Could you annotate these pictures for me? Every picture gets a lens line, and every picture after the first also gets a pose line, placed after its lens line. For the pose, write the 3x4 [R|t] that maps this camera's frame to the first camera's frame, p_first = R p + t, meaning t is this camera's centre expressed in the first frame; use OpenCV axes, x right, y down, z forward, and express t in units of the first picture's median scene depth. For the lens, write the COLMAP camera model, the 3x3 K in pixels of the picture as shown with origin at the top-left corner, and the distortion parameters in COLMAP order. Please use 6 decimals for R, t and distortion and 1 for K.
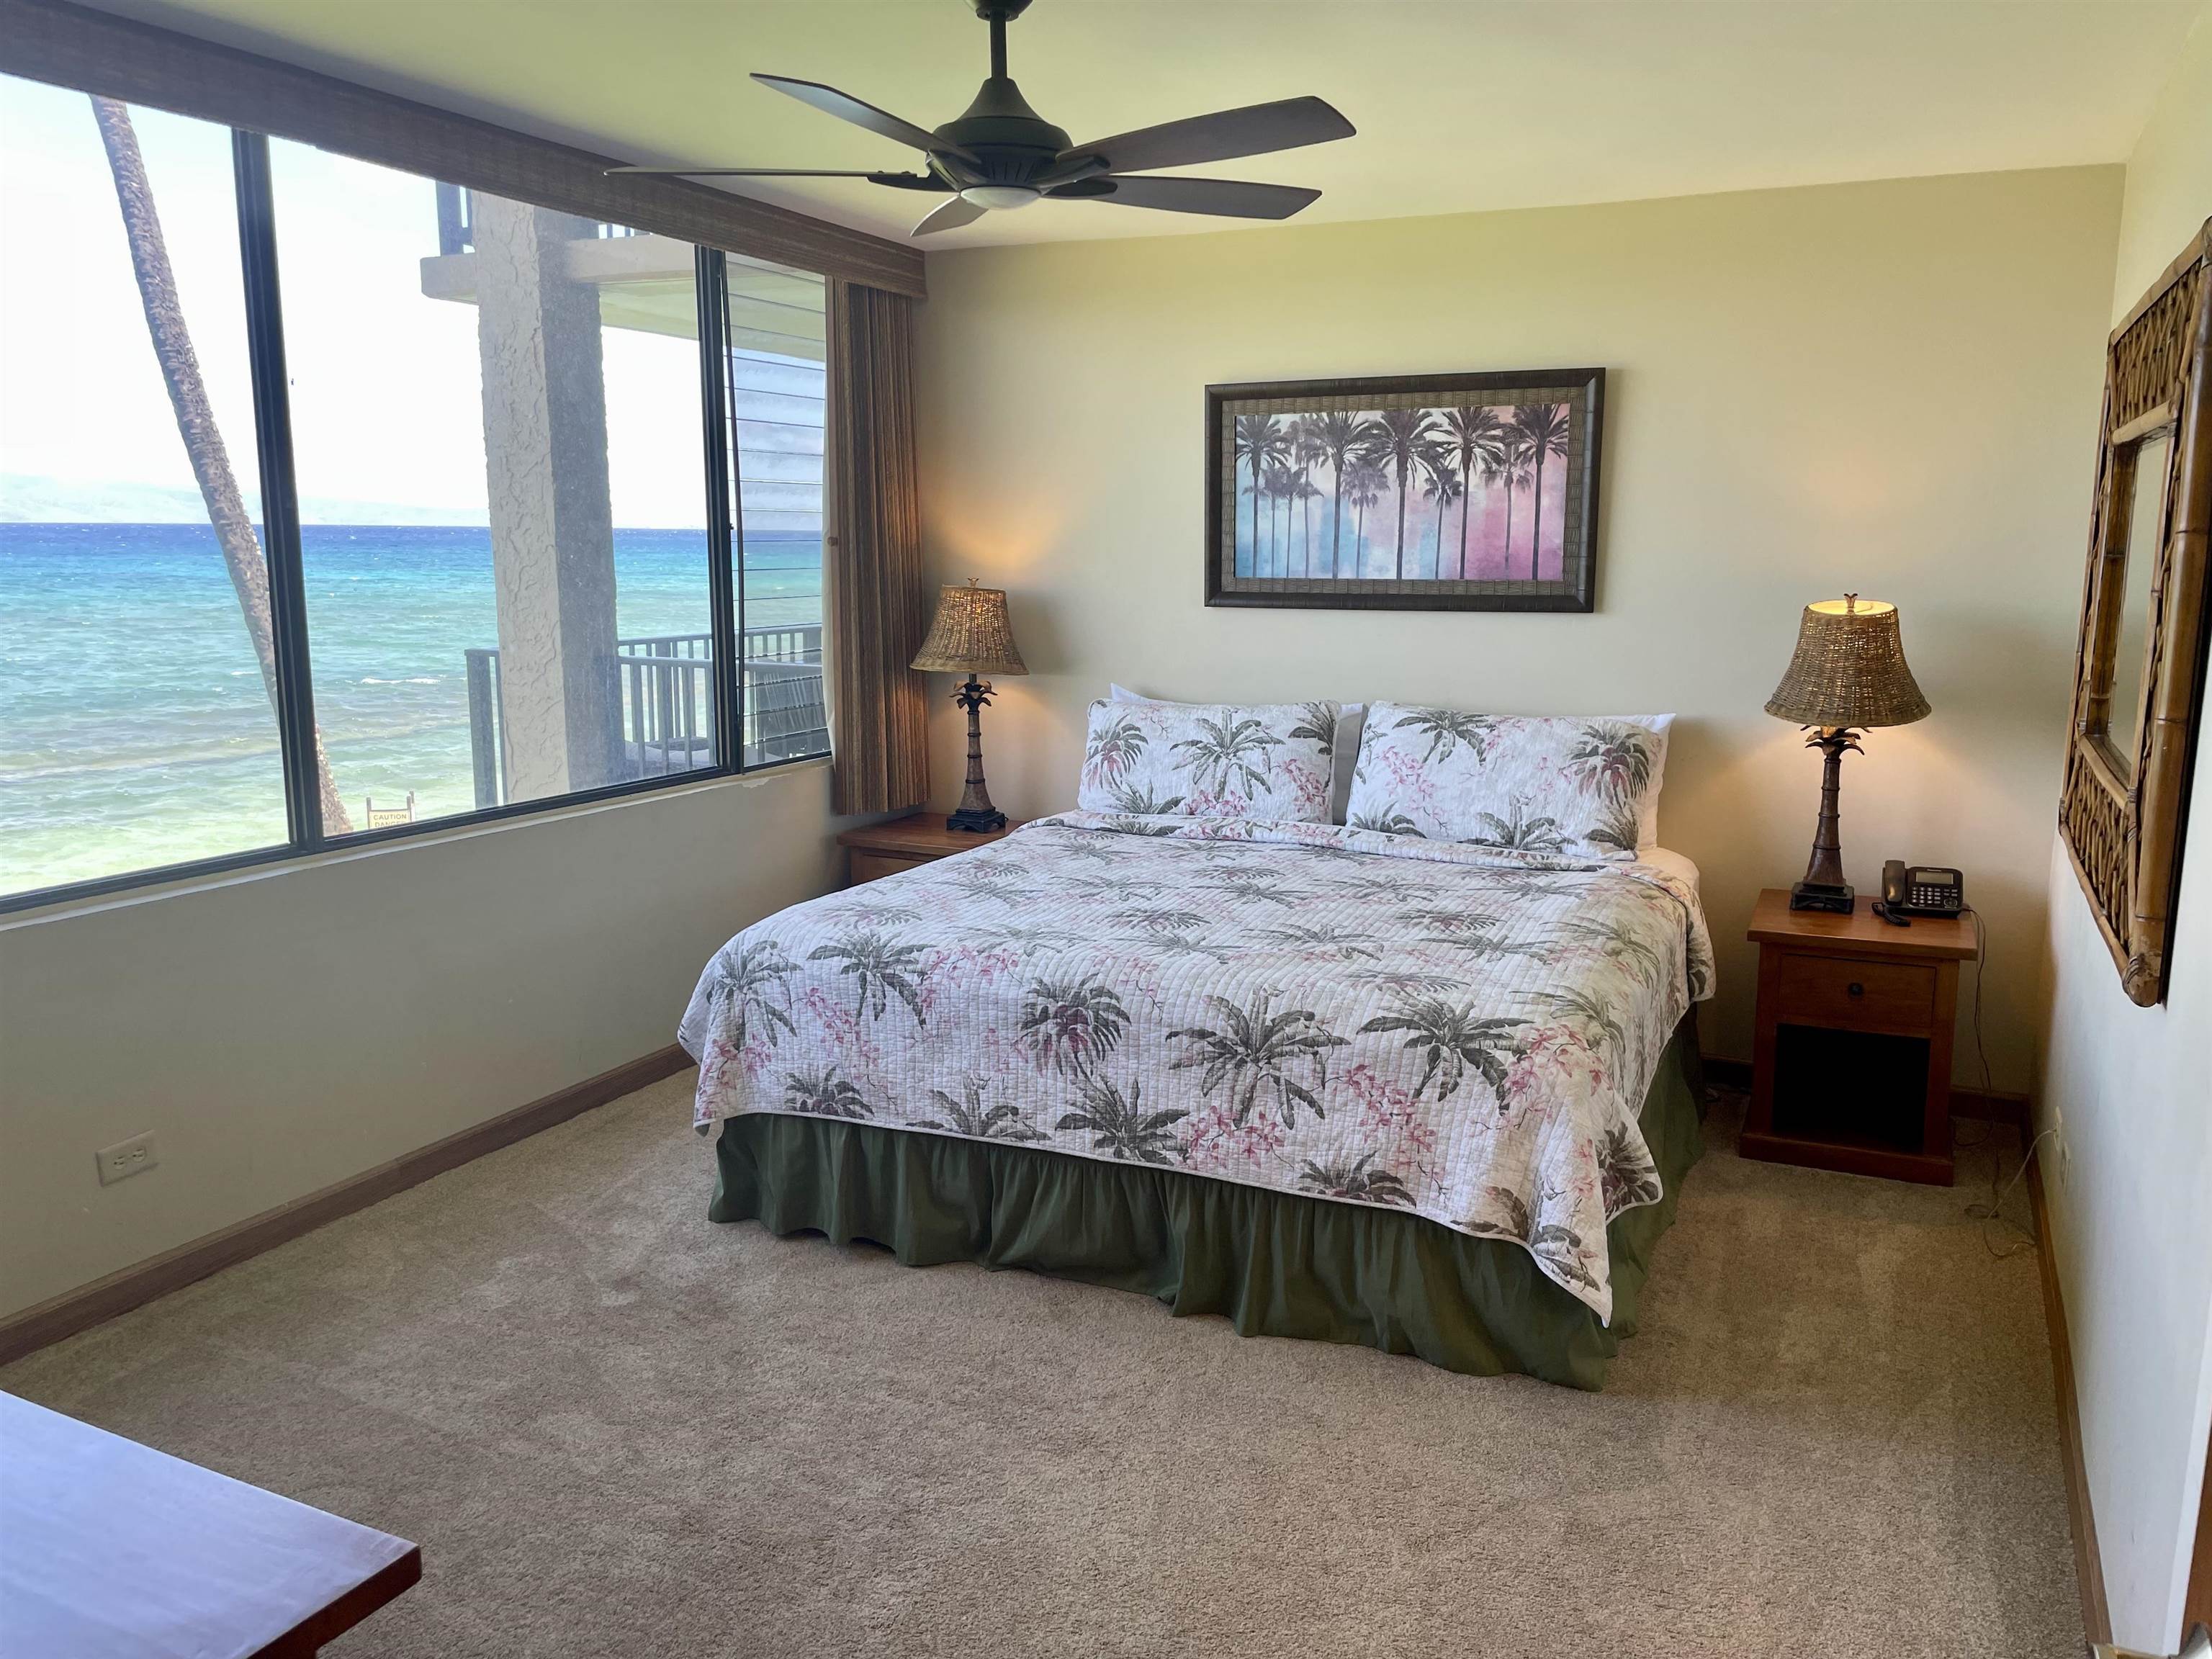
lens RADIAL K [[1656.7, 0, 1109.2], [0, 1656.7, 822.6], [0, 0, 1]] dist [0.086521, -0.133920]
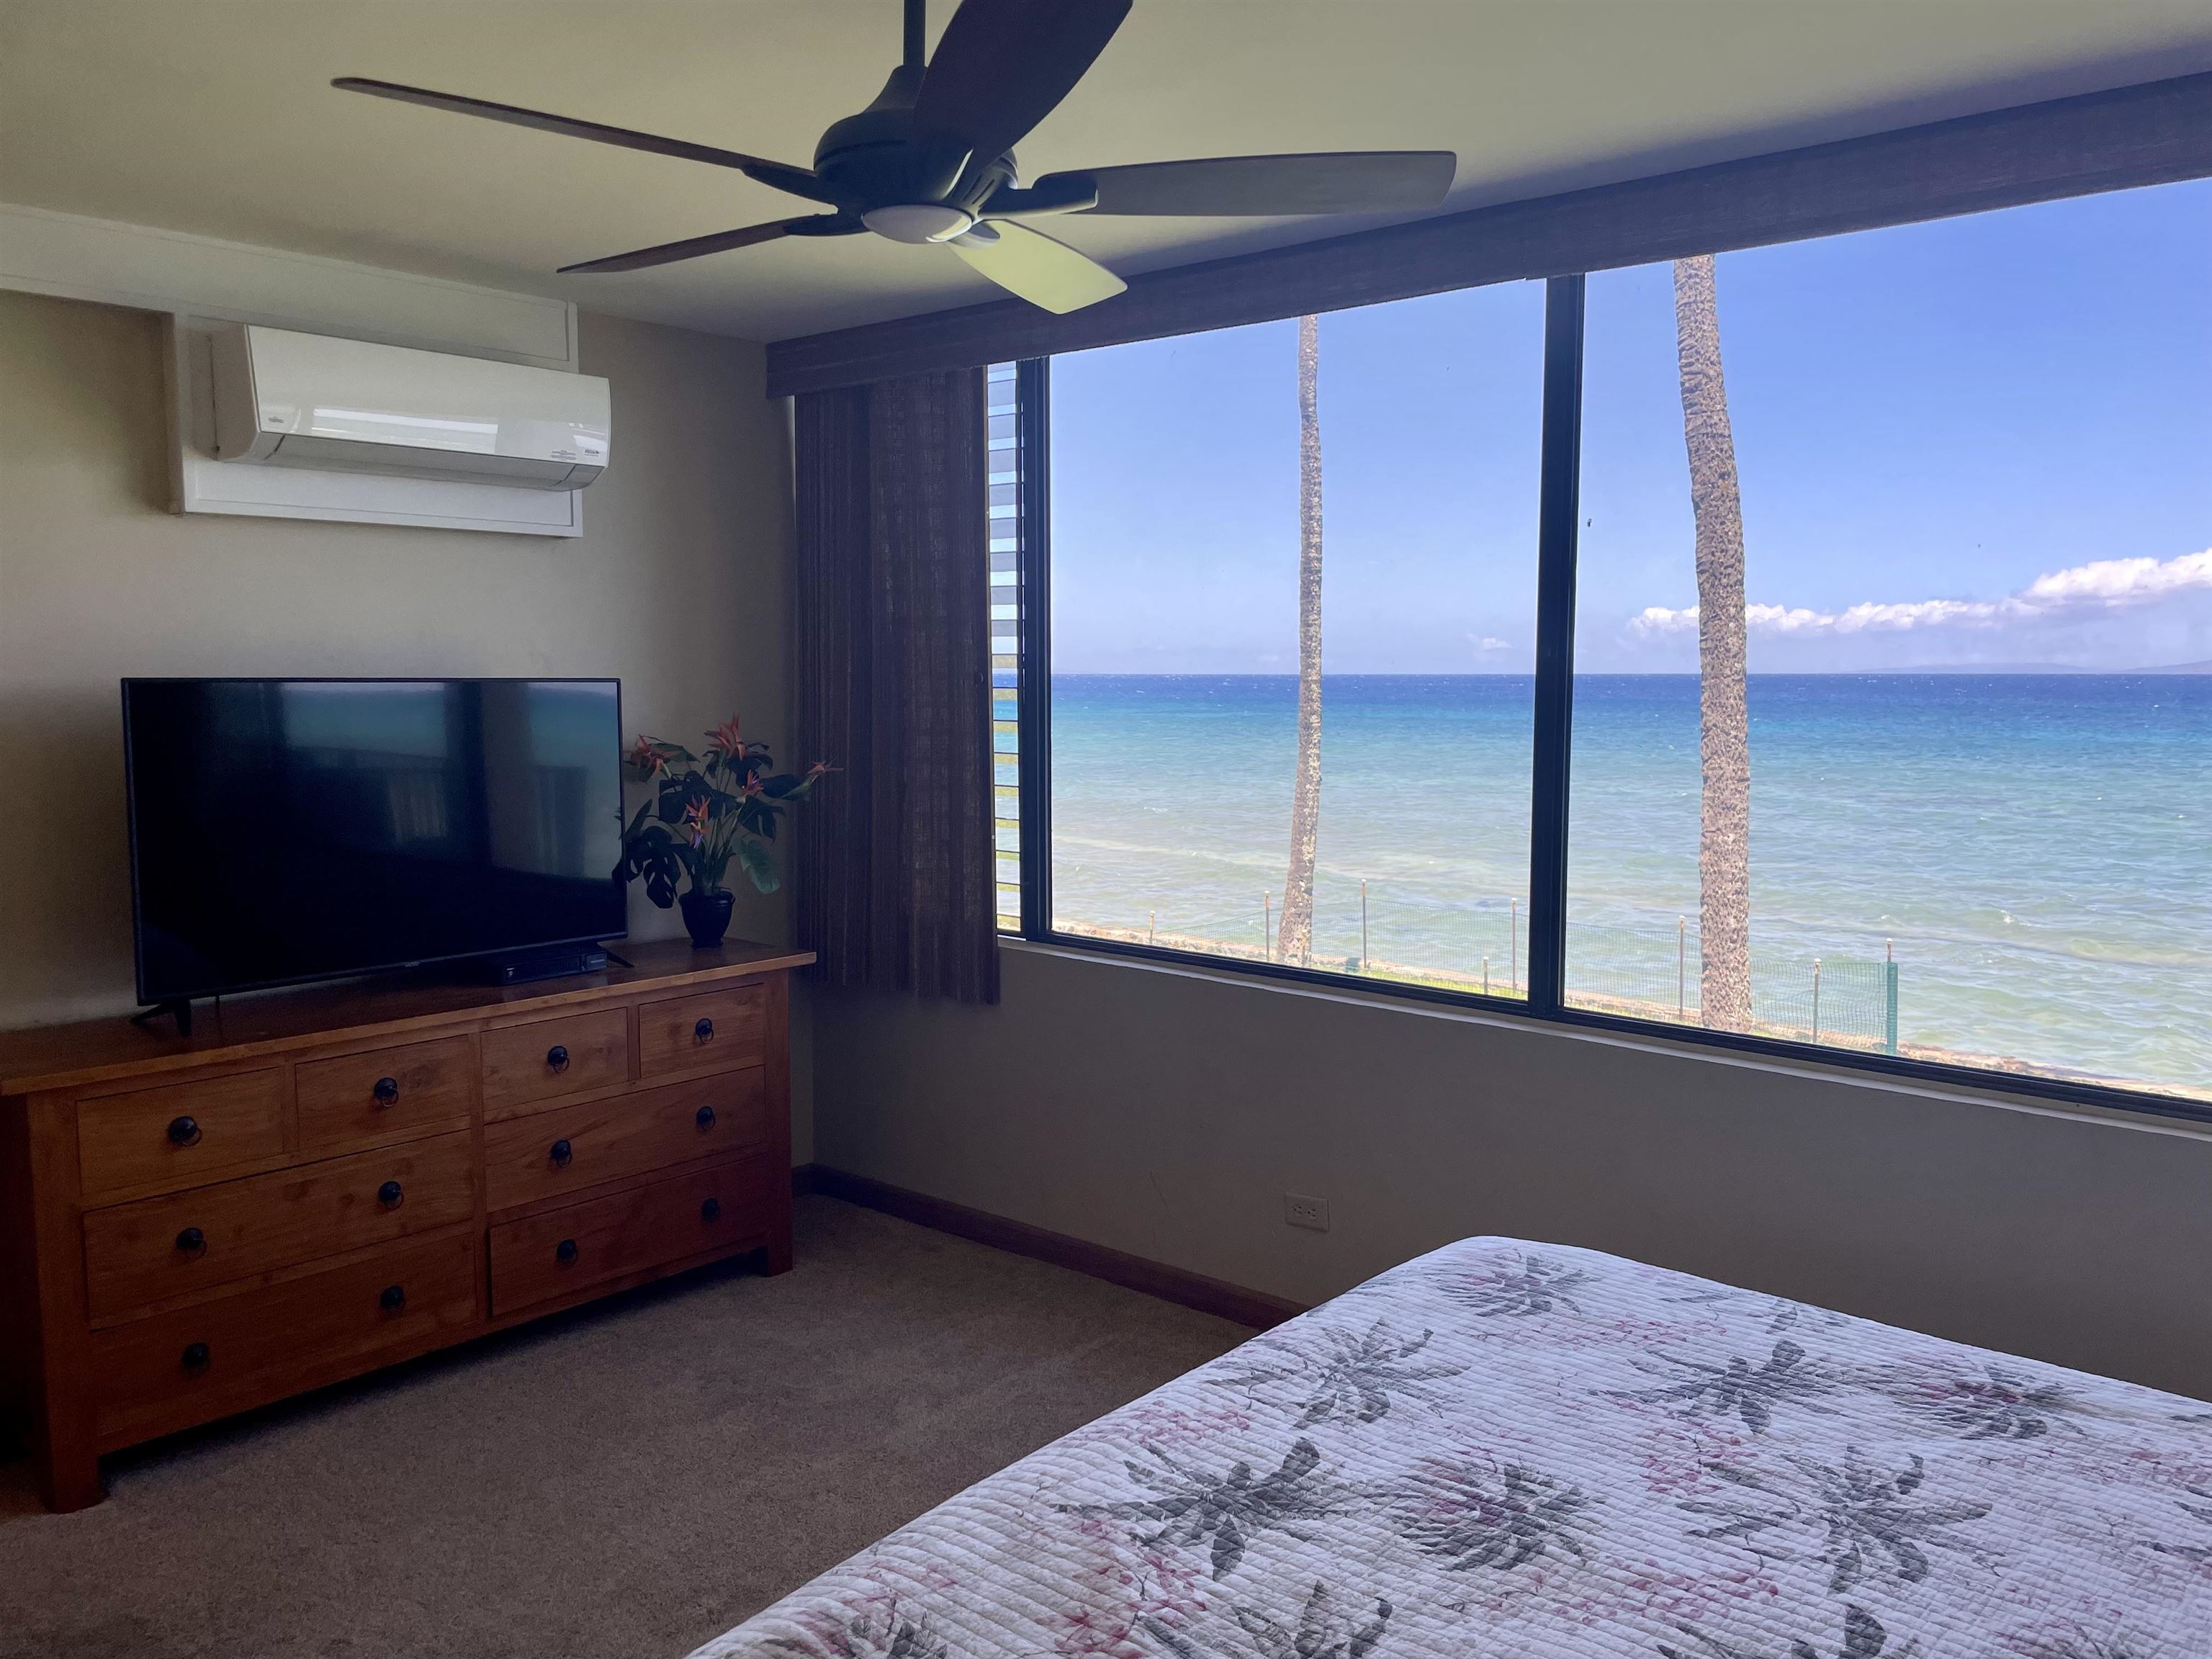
lens RADIAL K [[1656.7, 0, 1109.2], [0, 1656.7, 822.6], [0, 0, 1]] dist [0.086521, -0.133920]
pose [[-0.262591, 0.080530, -0.961541, 0.522488], [-0.167813, 0.977513, 0.127696, -0.182157], [0.950203, 0.194891, -0.243172, 1.057578]]
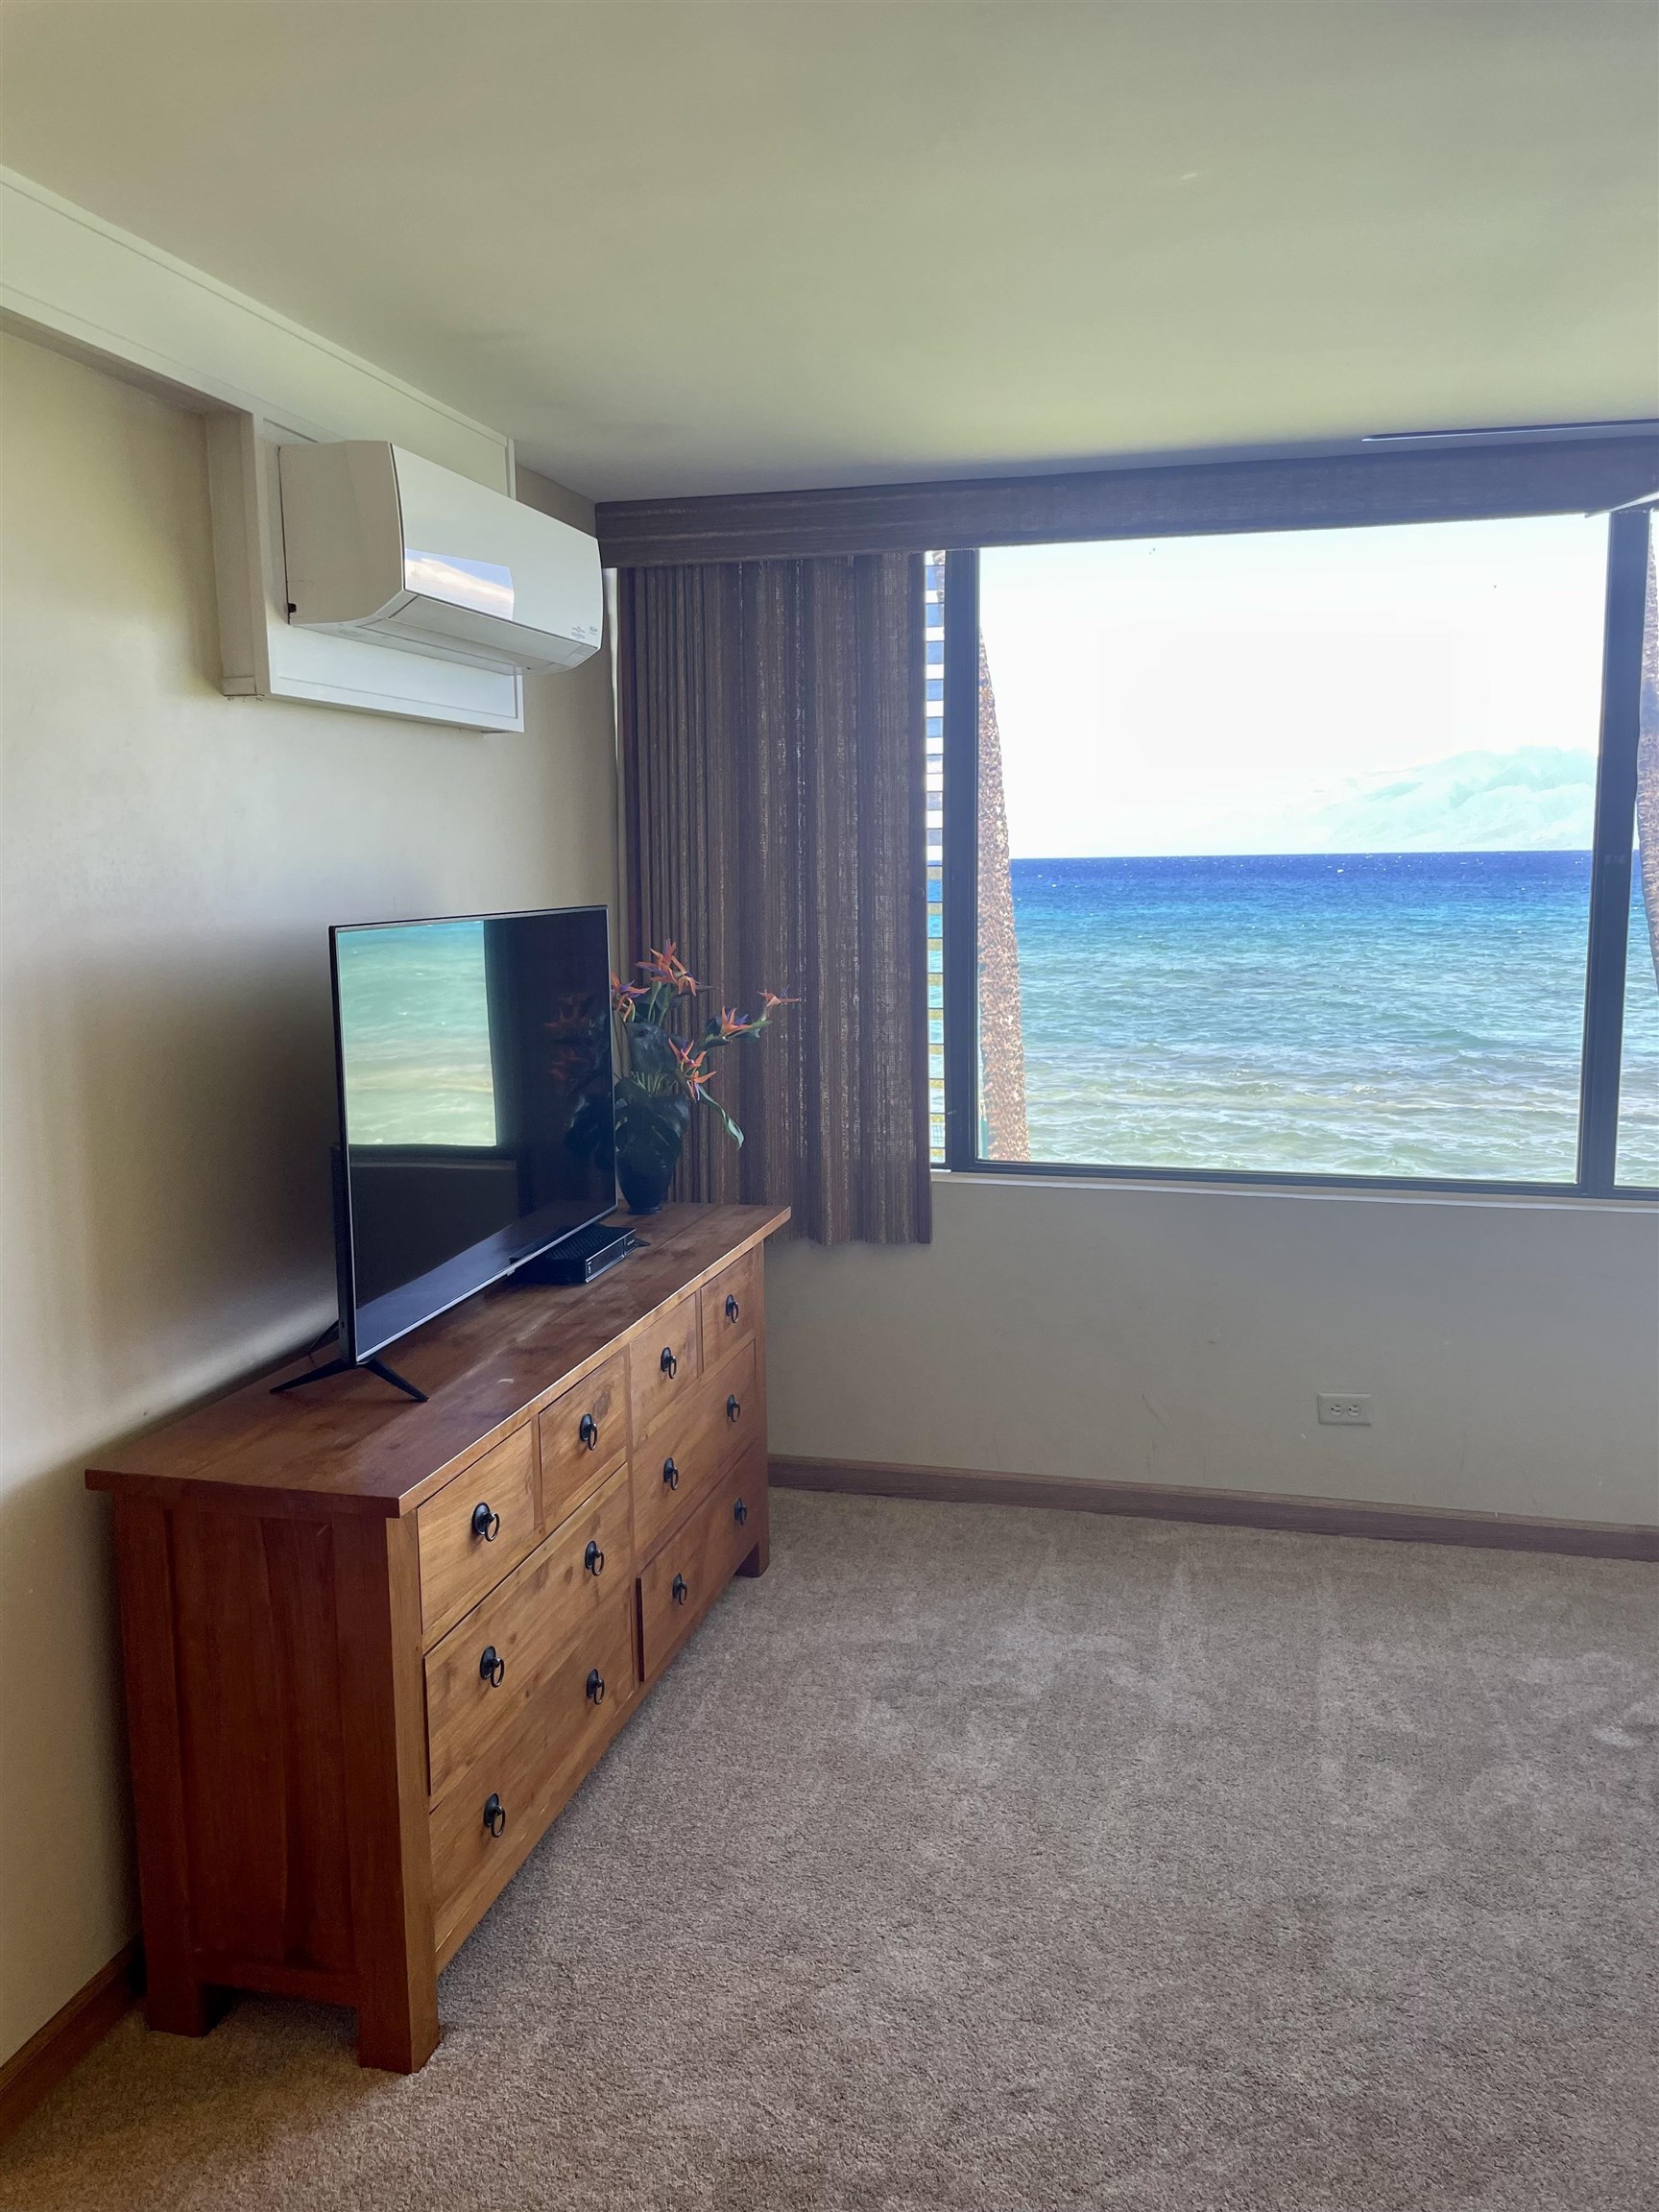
lens RADIAL K [[1656.7, 0, 791.9], [0, 1656.7, 1088.2], [0, 0, 1]] dist [0.086521, -0.133920]
pose [[0.176319, 0.125064, -0.976356, 0.460157], [-0.151546, 0.983519, 0.098614, -0.079225], [0.972597, 0.130575, 0.192366, 0.347402]]
